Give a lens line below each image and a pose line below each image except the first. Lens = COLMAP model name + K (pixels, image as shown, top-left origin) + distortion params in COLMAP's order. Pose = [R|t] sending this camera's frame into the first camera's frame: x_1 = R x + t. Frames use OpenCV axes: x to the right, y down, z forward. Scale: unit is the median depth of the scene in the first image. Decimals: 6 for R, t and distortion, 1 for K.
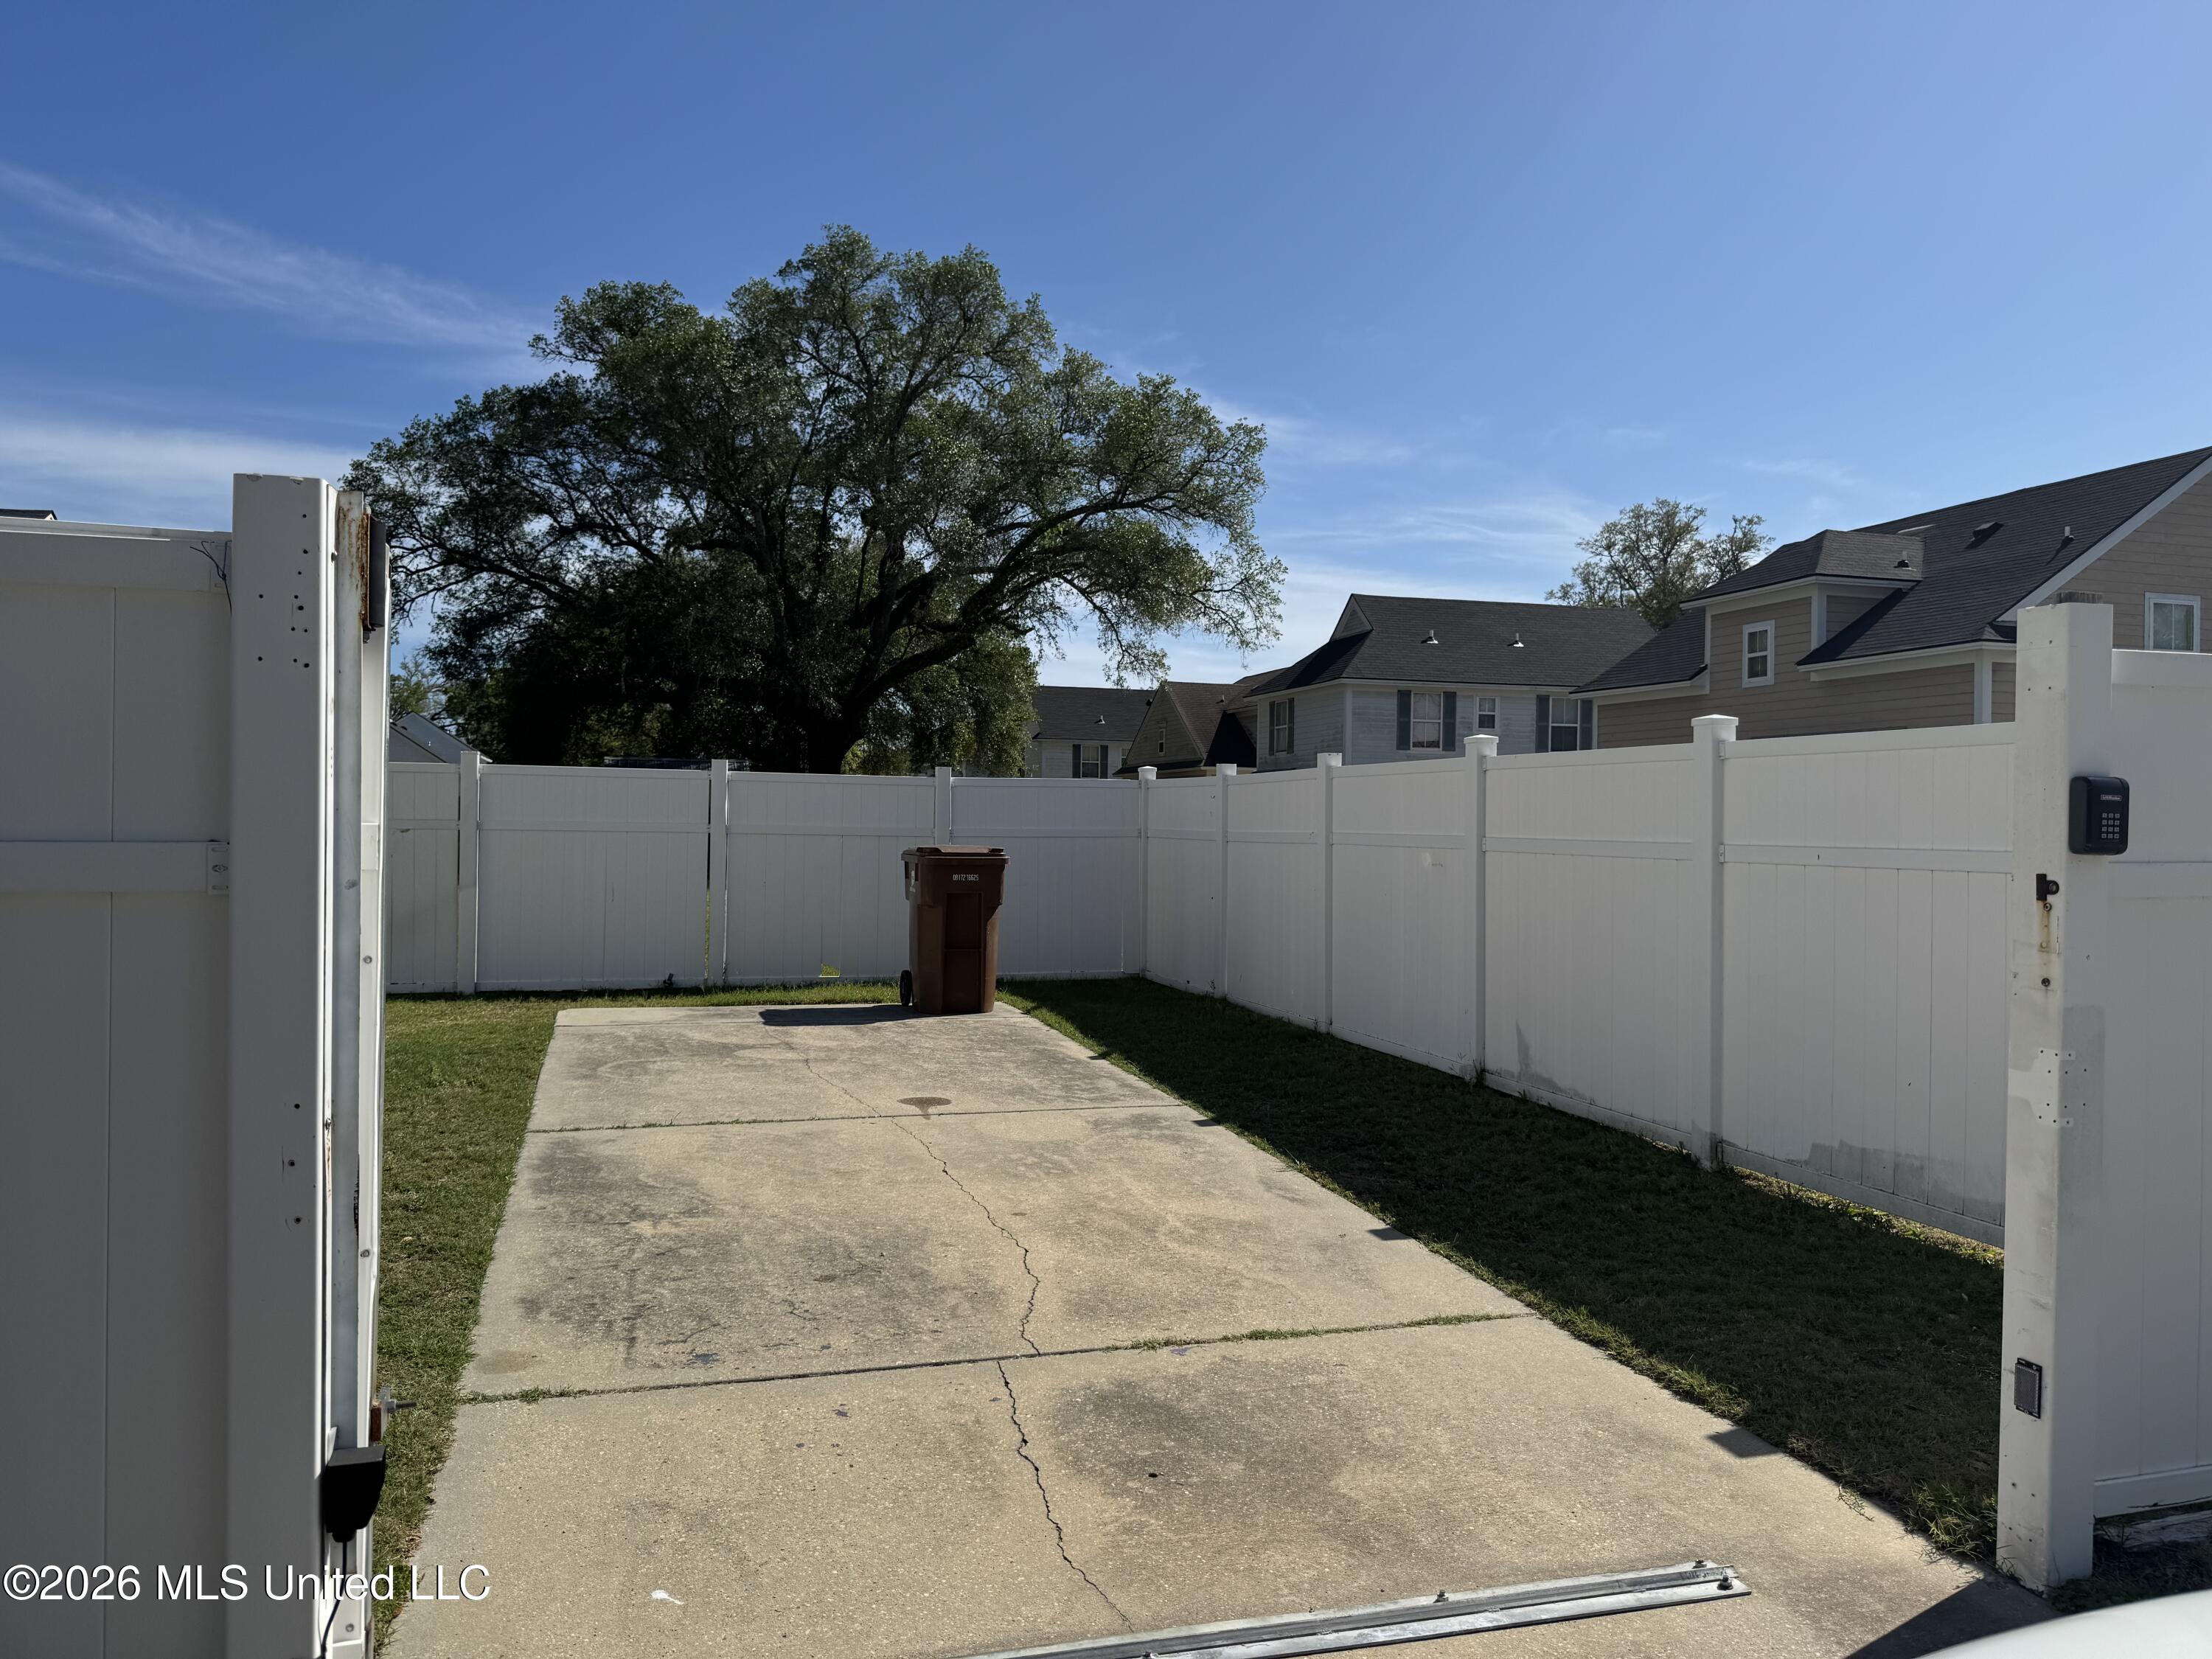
lens RADIAL K [[1571.8, 0, 1110.0], [0, 1571.8, 818.7], [0, 0, 1]] dist [0.049543, -0.049419]
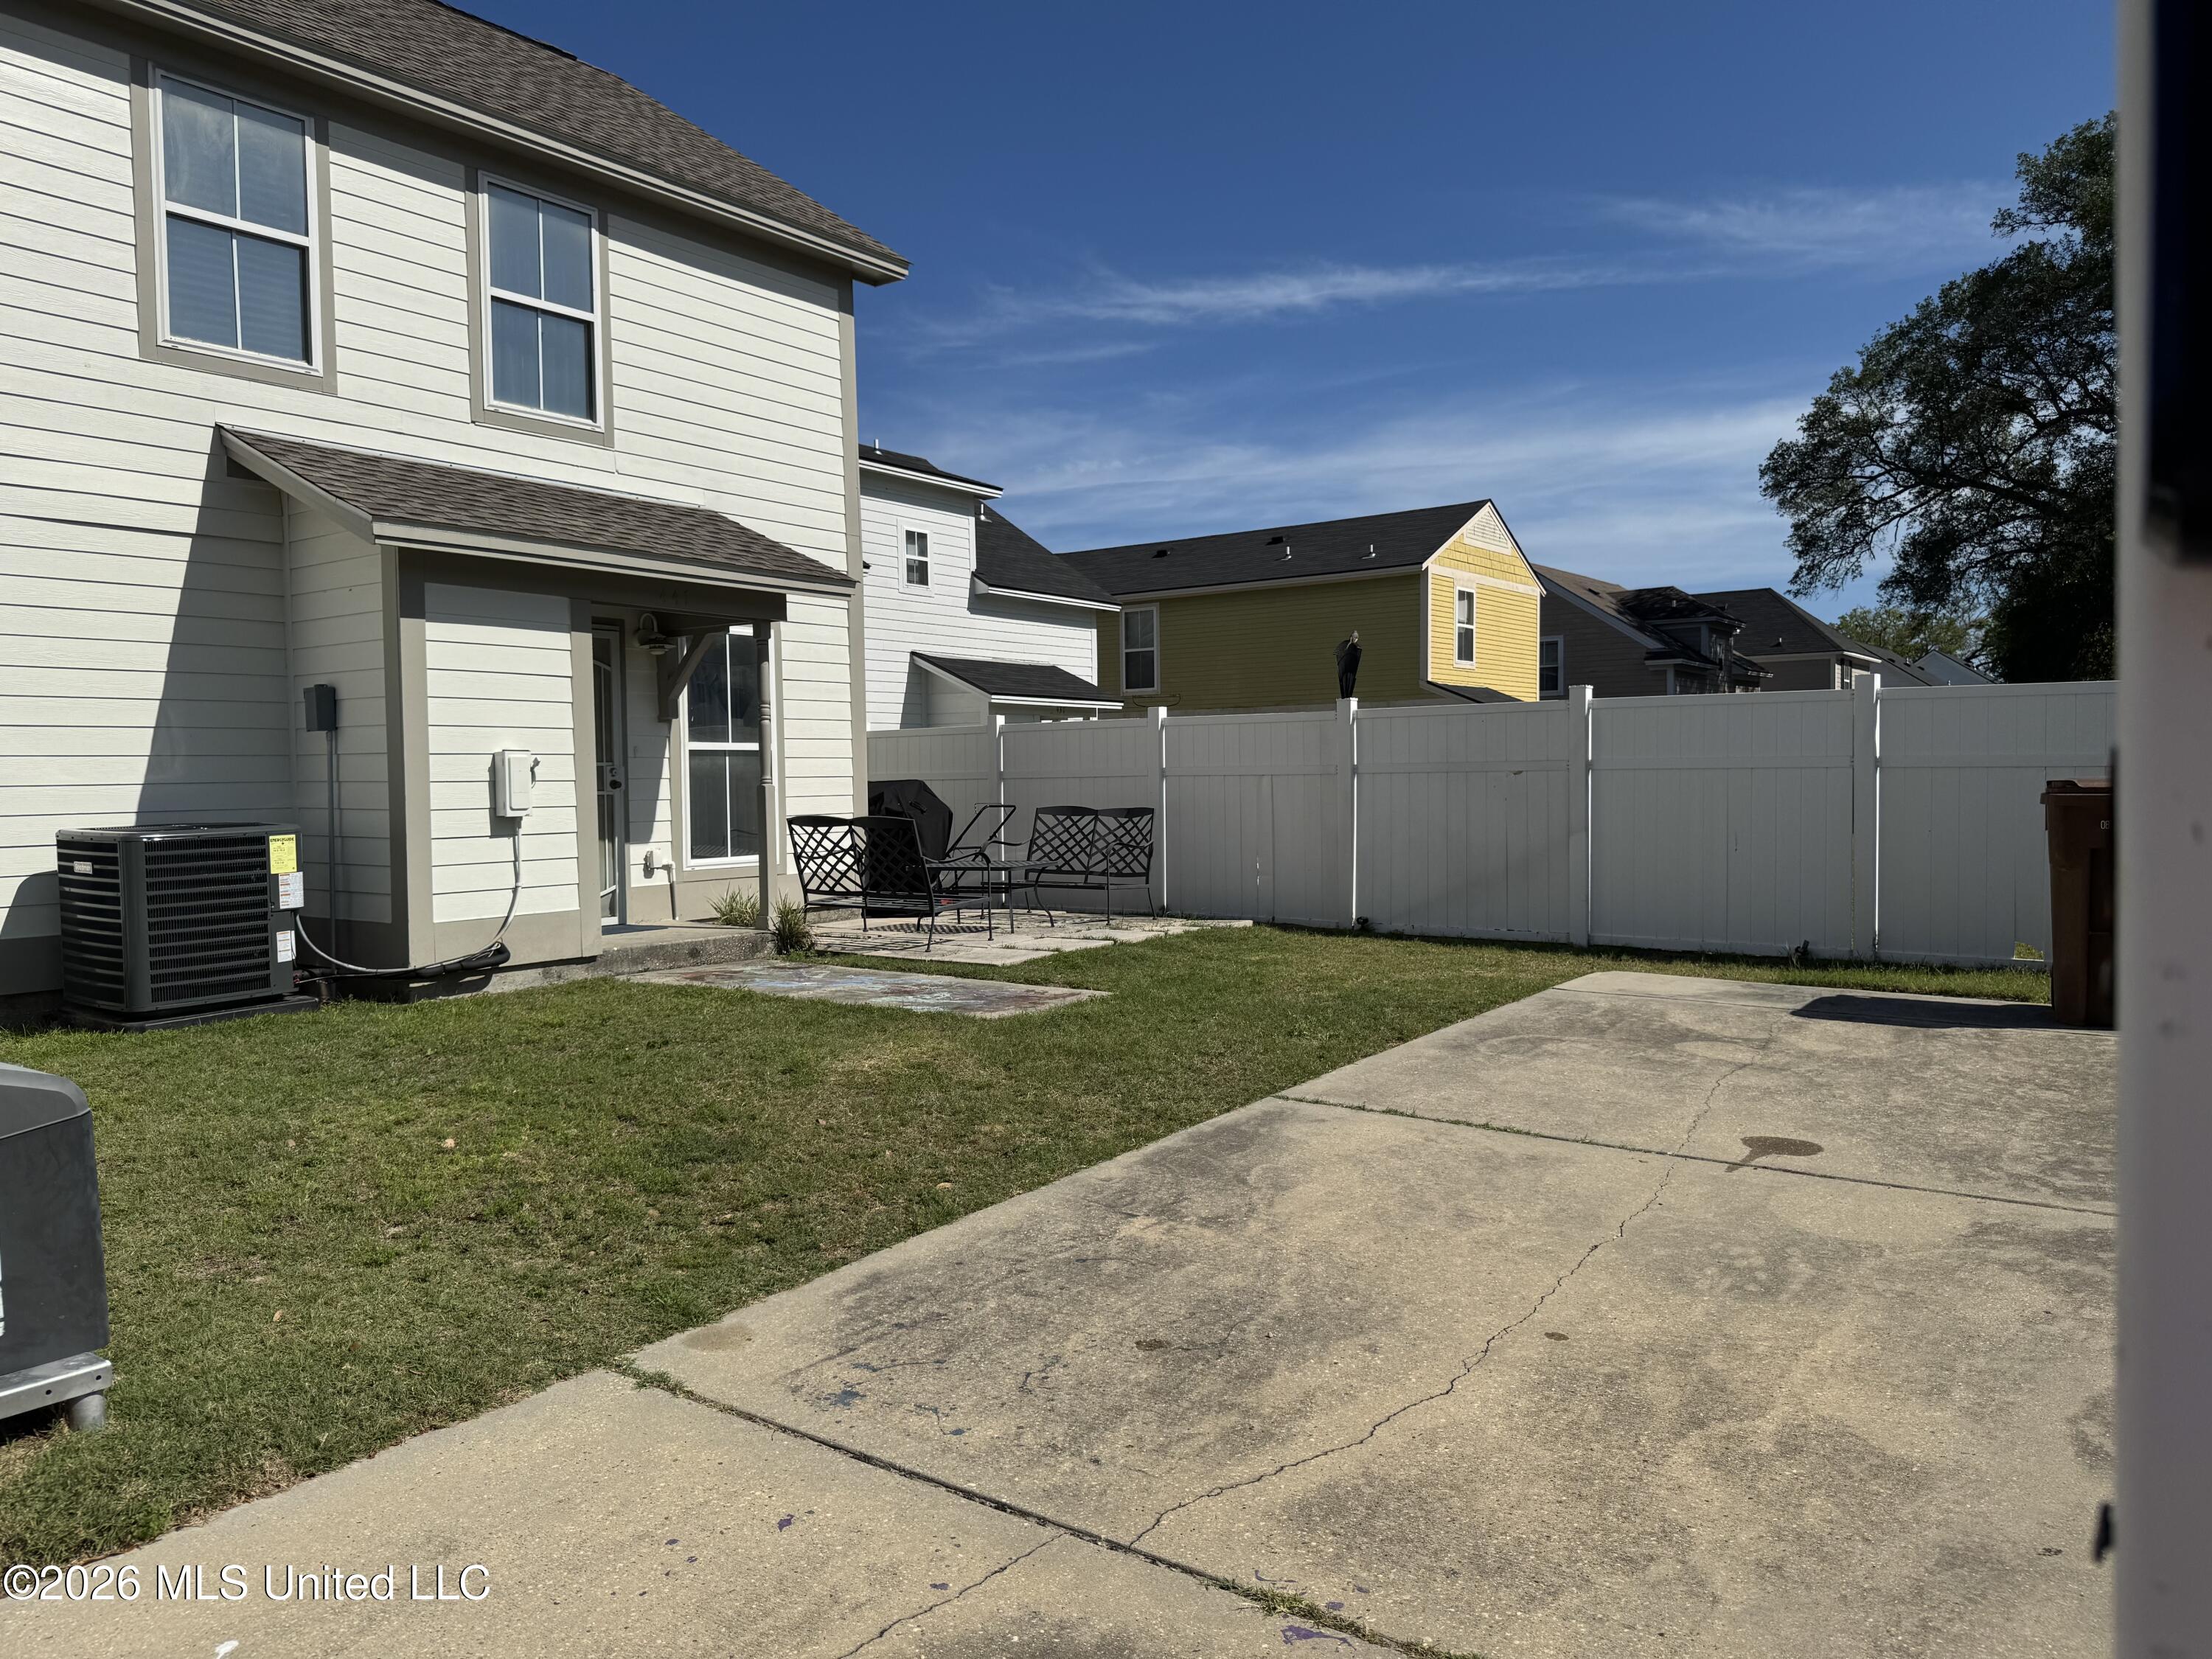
lens RADIAL K [[1571.8, 0, 1109.0], [0, 1571.8, 822.4], [0, 0, 1]] dist [0.049543, -0.049419]
pose [[0.603179, 0.011742, -0.797519, 0.422889], [0.017472, 0.999457, 0.027929, 0.017573], [0.797414, -0.030780, 0.602646, 0.544147]]
